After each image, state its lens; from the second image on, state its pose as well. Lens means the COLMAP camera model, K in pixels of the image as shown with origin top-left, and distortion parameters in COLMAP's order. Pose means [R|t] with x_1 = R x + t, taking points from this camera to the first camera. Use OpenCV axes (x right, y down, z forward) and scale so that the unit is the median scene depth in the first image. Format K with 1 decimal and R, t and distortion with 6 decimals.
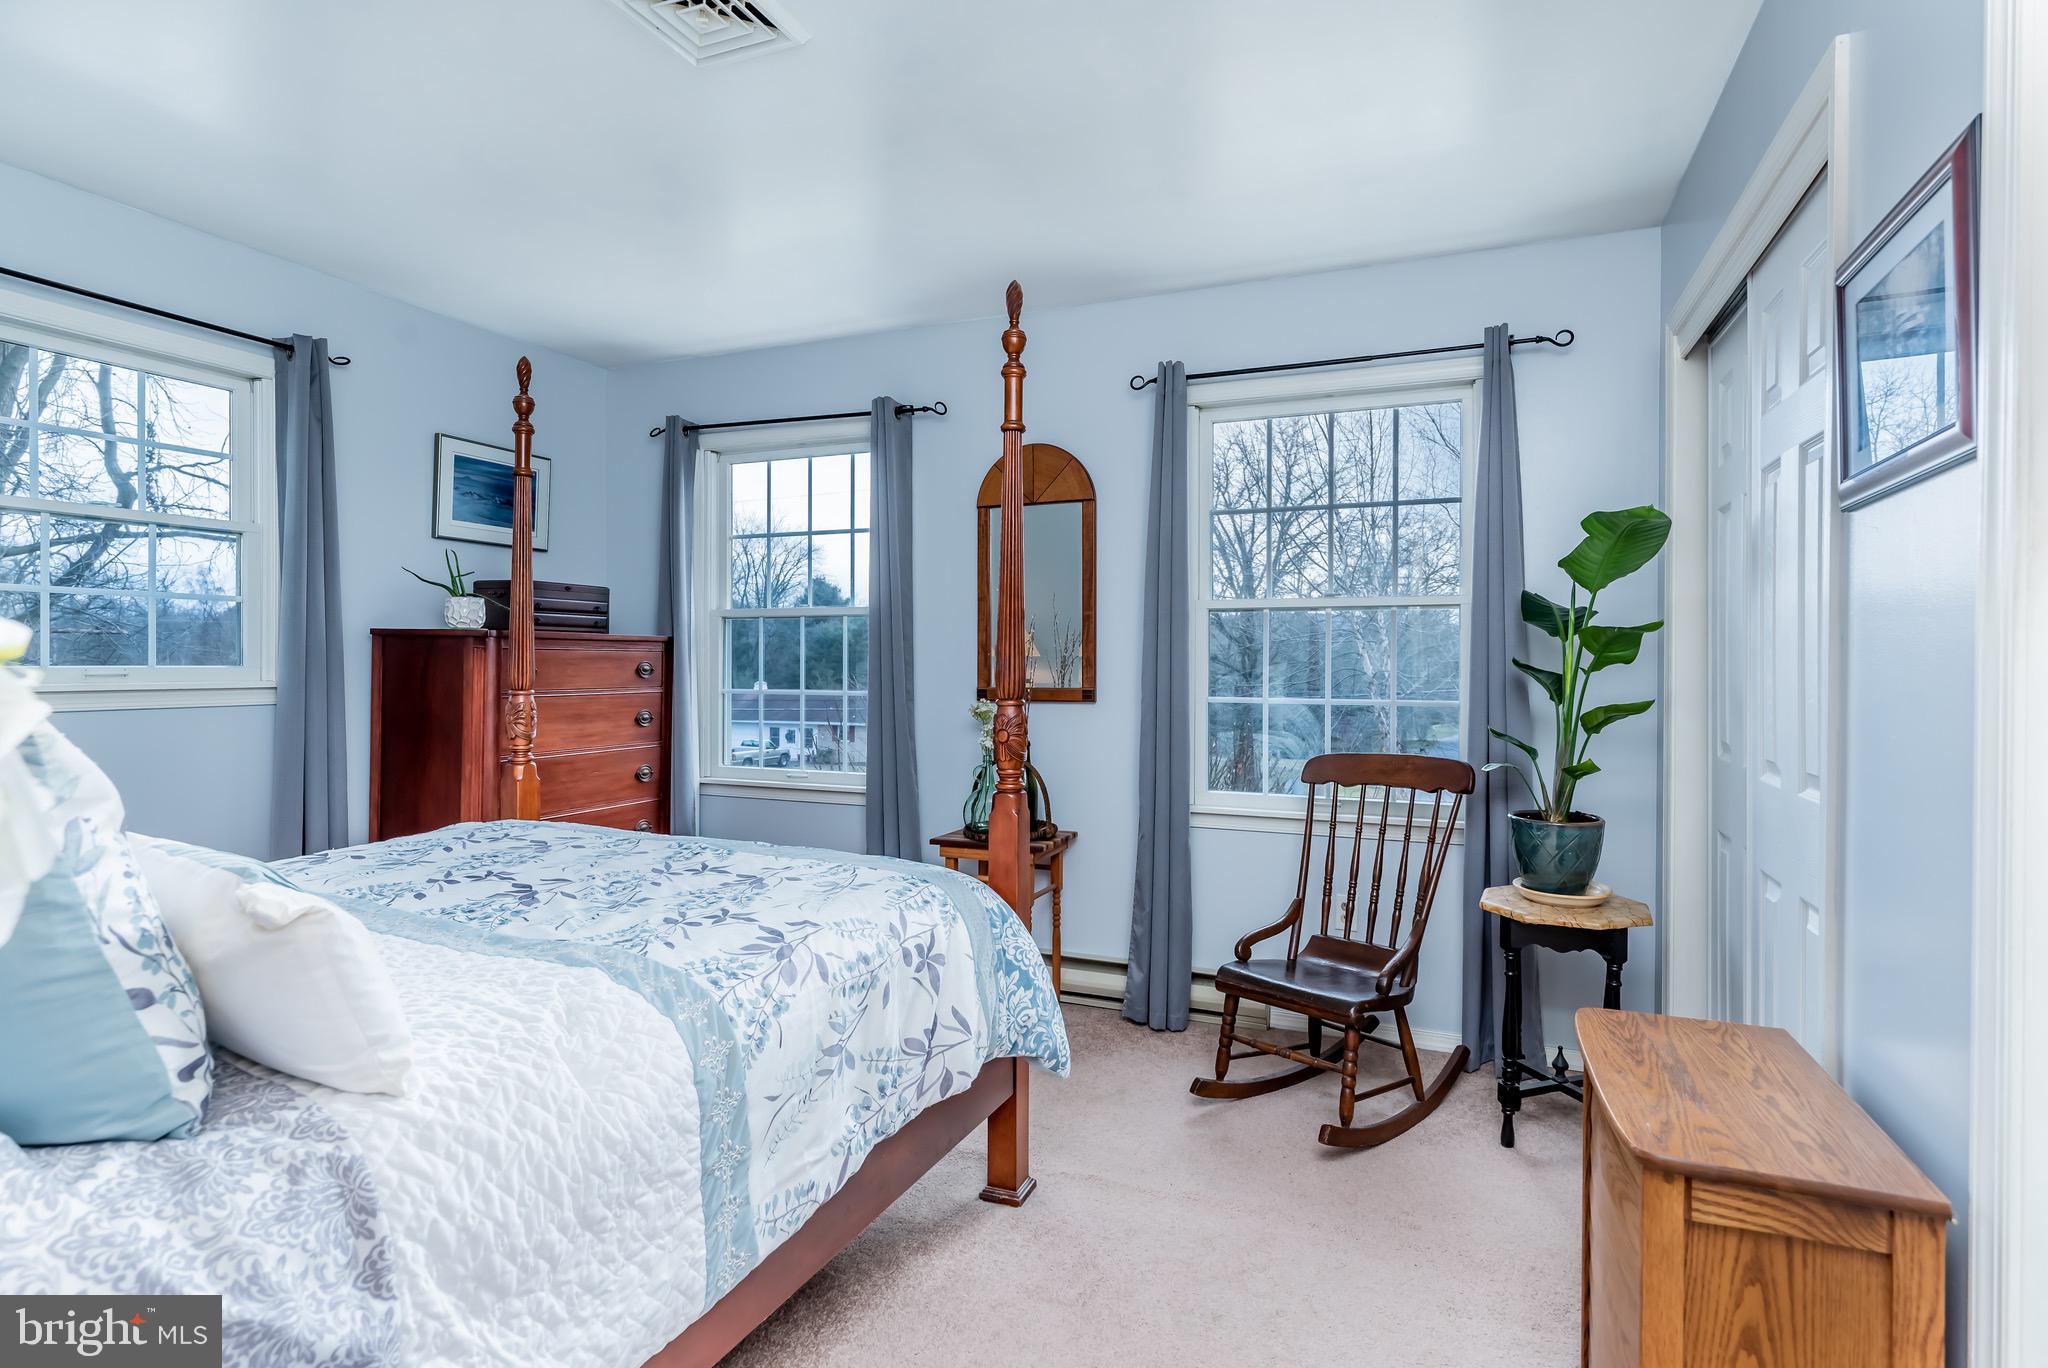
lens RADIAL K [[1004.0, 0, 1045.0], [0, 1004.0, 680.2], [0, 0, 1]] dist [0.000475, 0.000540]
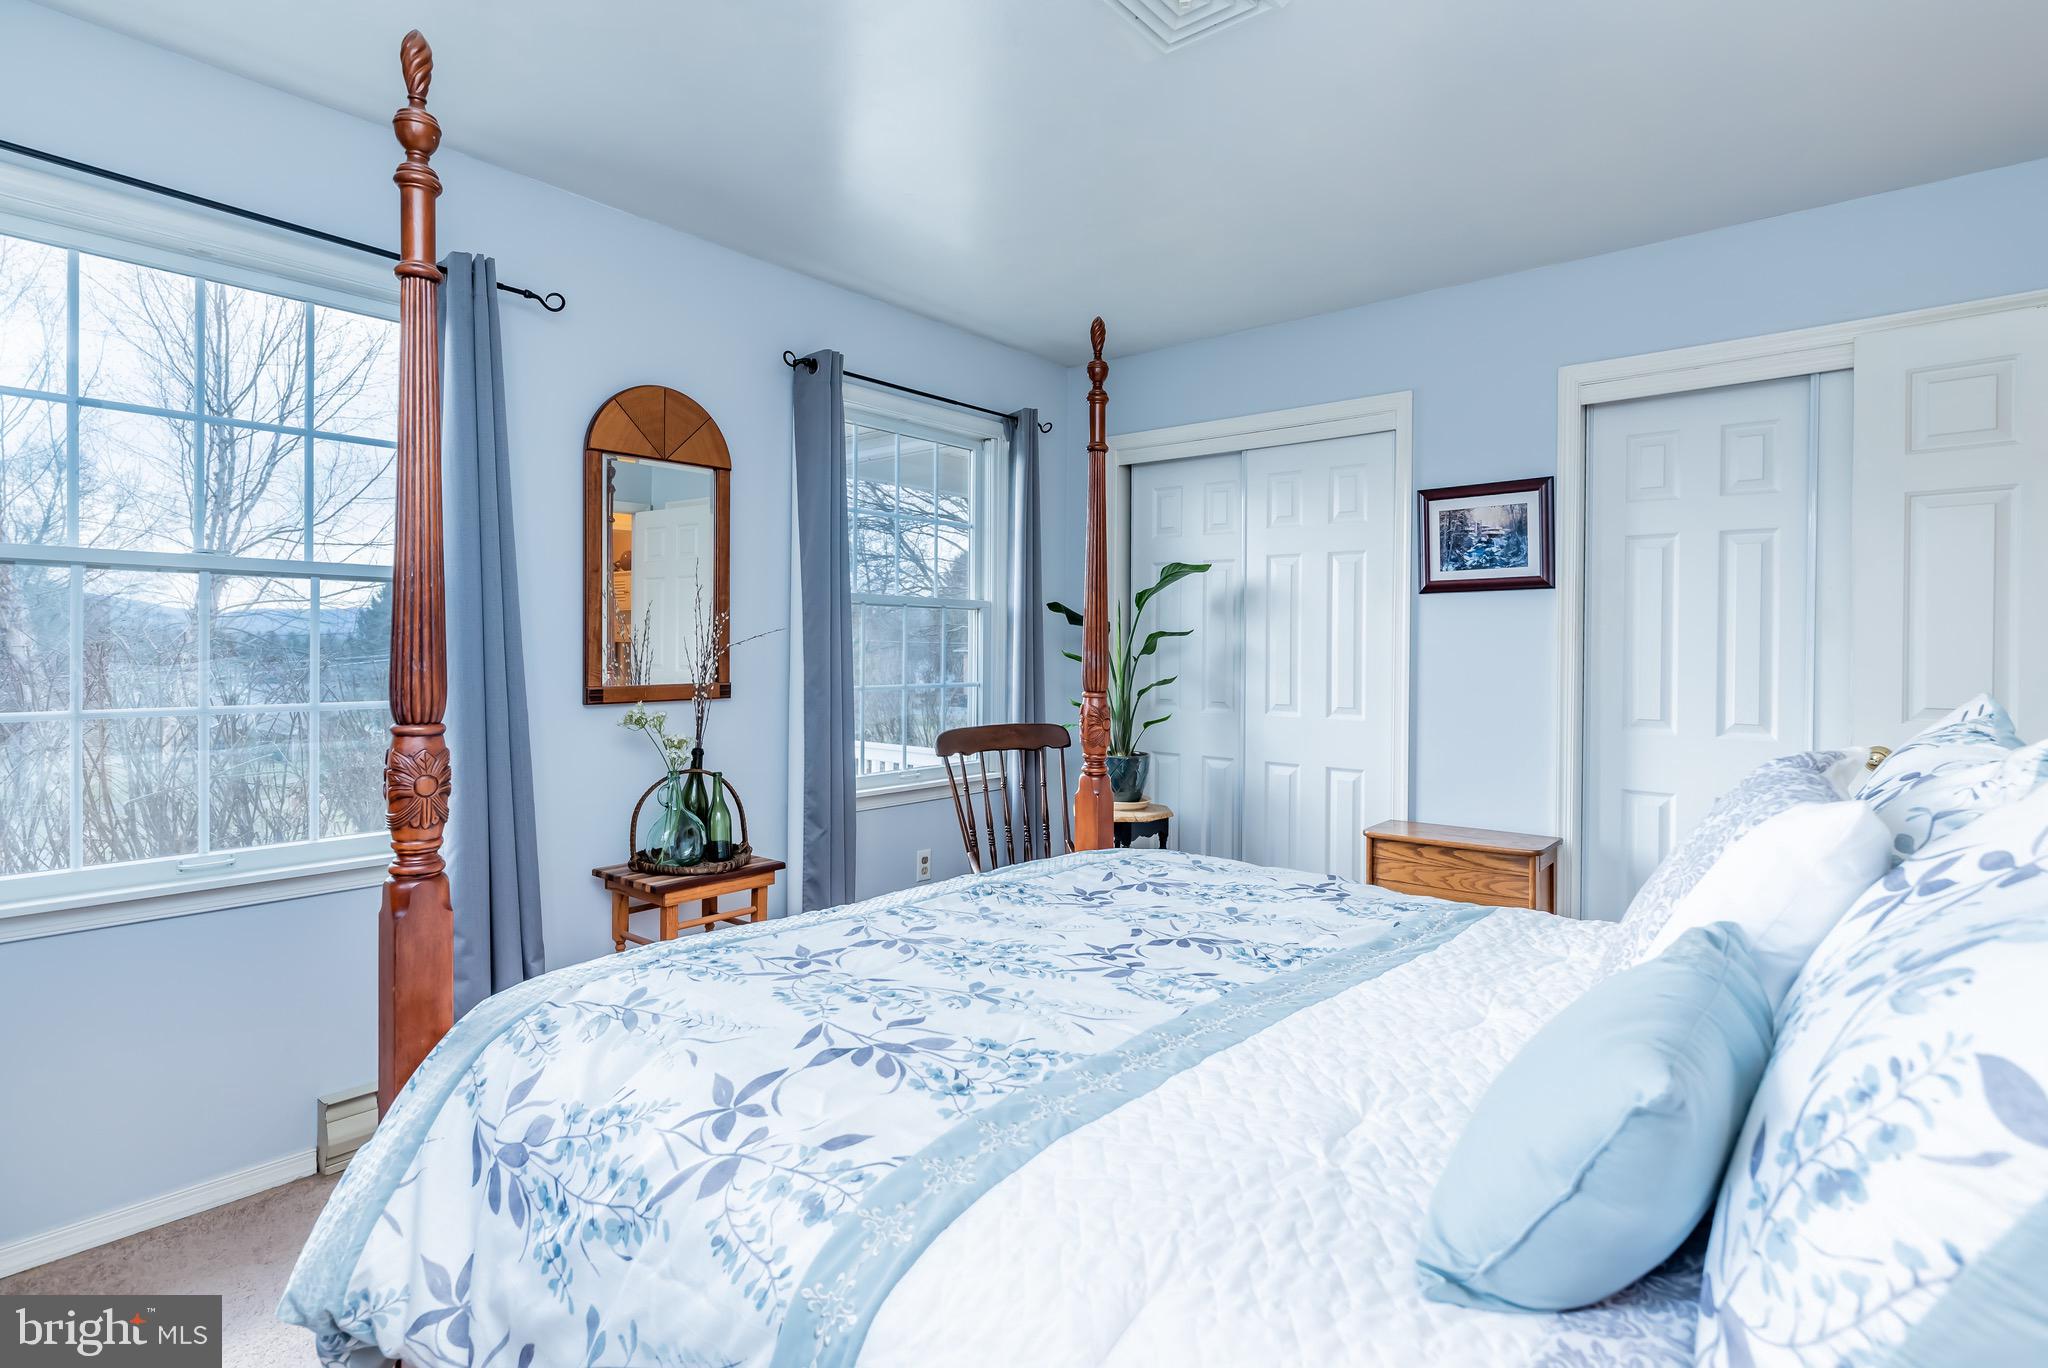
lens RADIAL K [[1004.0, 0, 1045.0], [0, 1004.0, 680.2], [0, 0, 1]] dist [0.000475, 0.000540]
pose [[0.321996, -0.030725, 0.946242, -0.772752], [0.006974, 0.999523, 0.030082, -0.018894], [-0.946715, -0.003087, 0.322057, 0.479690]]
